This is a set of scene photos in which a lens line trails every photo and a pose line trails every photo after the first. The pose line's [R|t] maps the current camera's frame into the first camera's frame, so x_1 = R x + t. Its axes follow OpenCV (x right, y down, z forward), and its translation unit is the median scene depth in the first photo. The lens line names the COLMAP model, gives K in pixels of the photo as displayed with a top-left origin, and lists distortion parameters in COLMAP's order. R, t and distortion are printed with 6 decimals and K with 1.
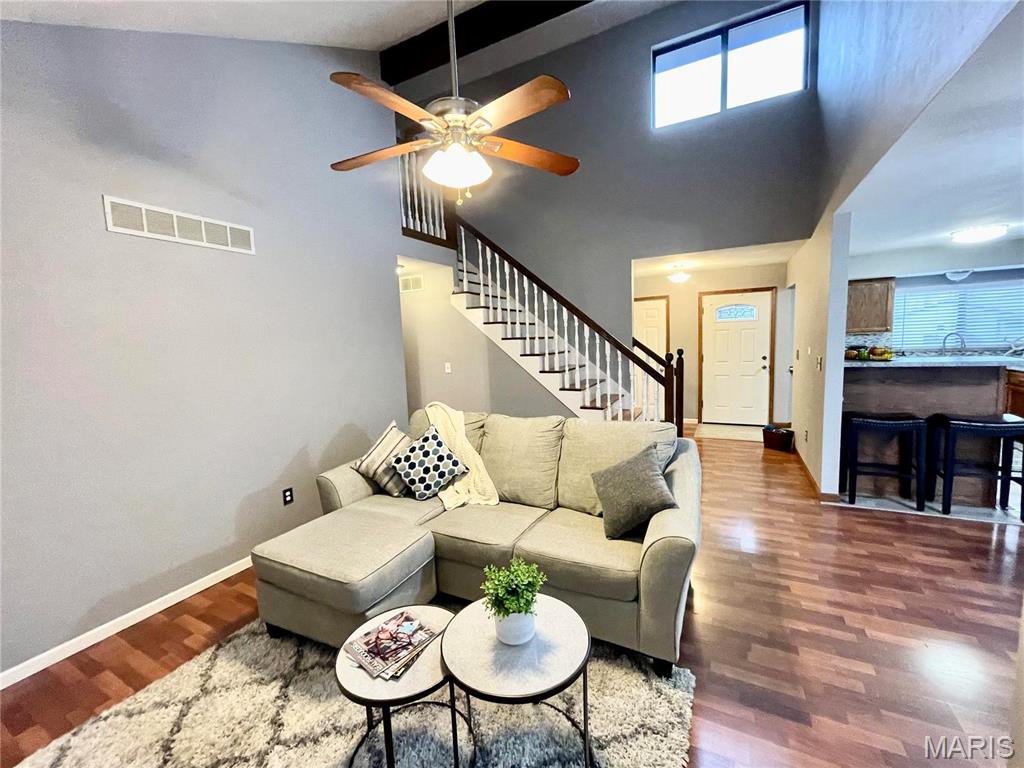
lens RADIAL K [[413.8, 0, 515.6], [0, 413.8, 383.0], [0, 0, 1]] dist [-0.003933, 0.001258]
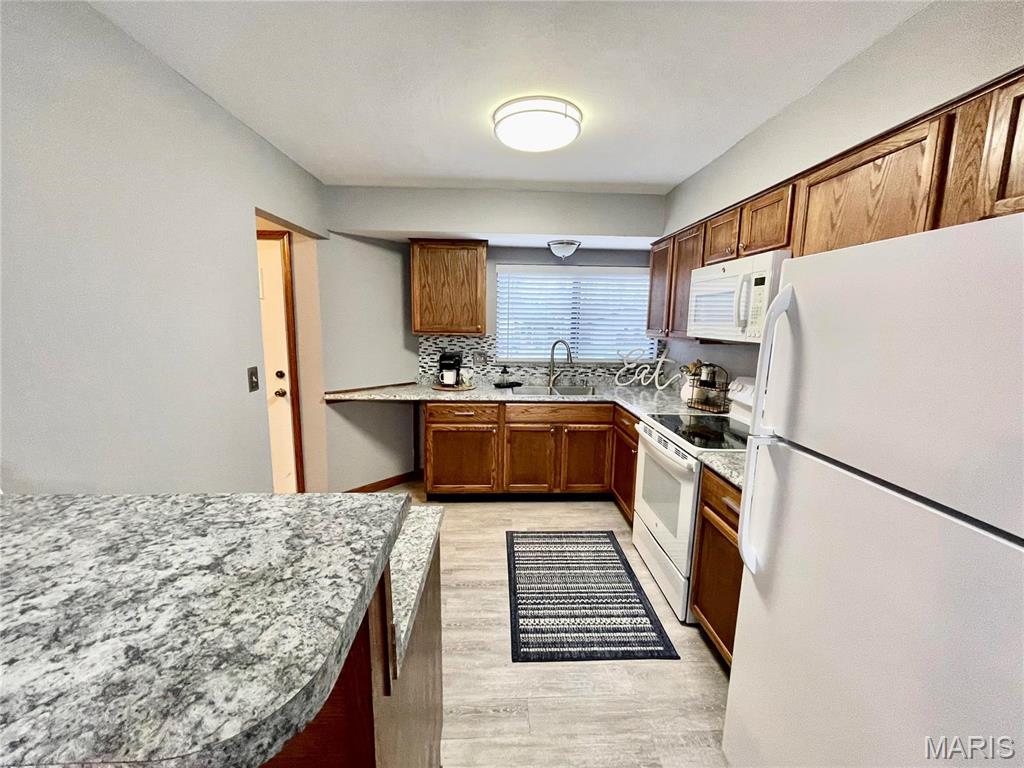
lens RADIAL K [[413.8, 0, 512.8], [0, 413.8, 380.7], [0, 0, 1]] dist [-0.003933, 0.001258]
pose [[0.865616, -0.015295, 0.500475, 0.834589], [-0.001278, 0.999463, 0.032756, -0.098240], [-0.500707, -0.028994, 0.865131, 0.591101]]
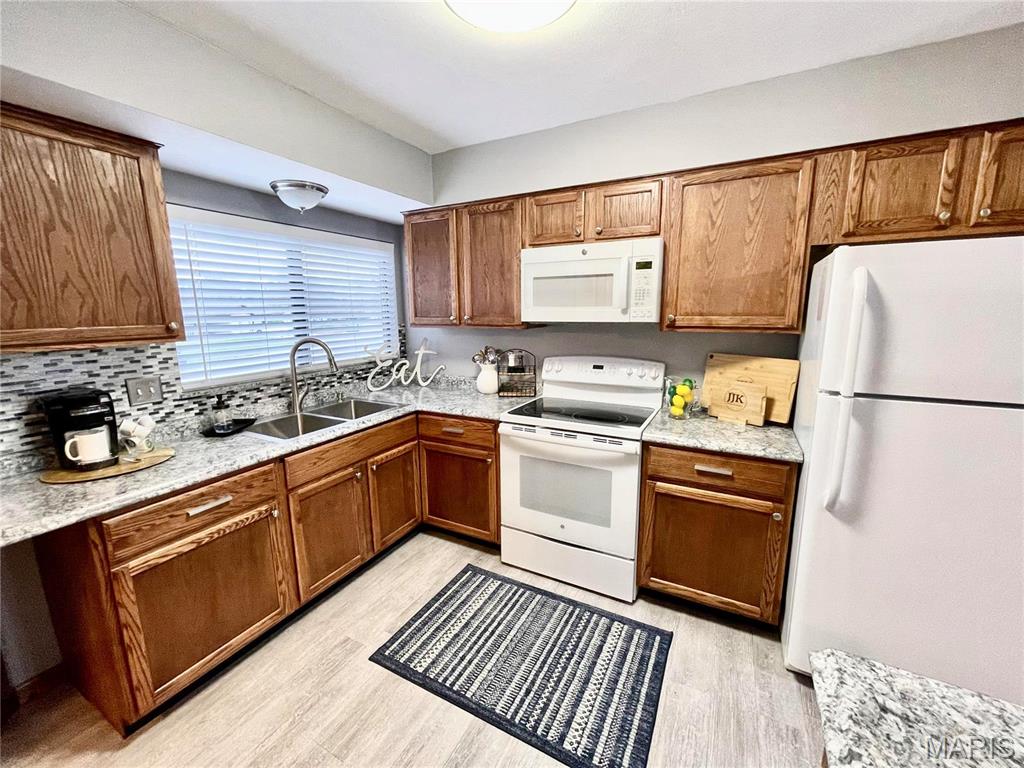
lens RADIAL K [[413.8, 0, 512.5], [0, 413.8, 381.9], [0, 0, 1]] dist [-0.003933, 0.001258]
pose [[0.011177, -0.130797, 0.991346, 0.792429], [0.117702, 0.984688, 0.128592, -0.135278], [-0.992986, 0.115246, 0.026401, 0.981815]]
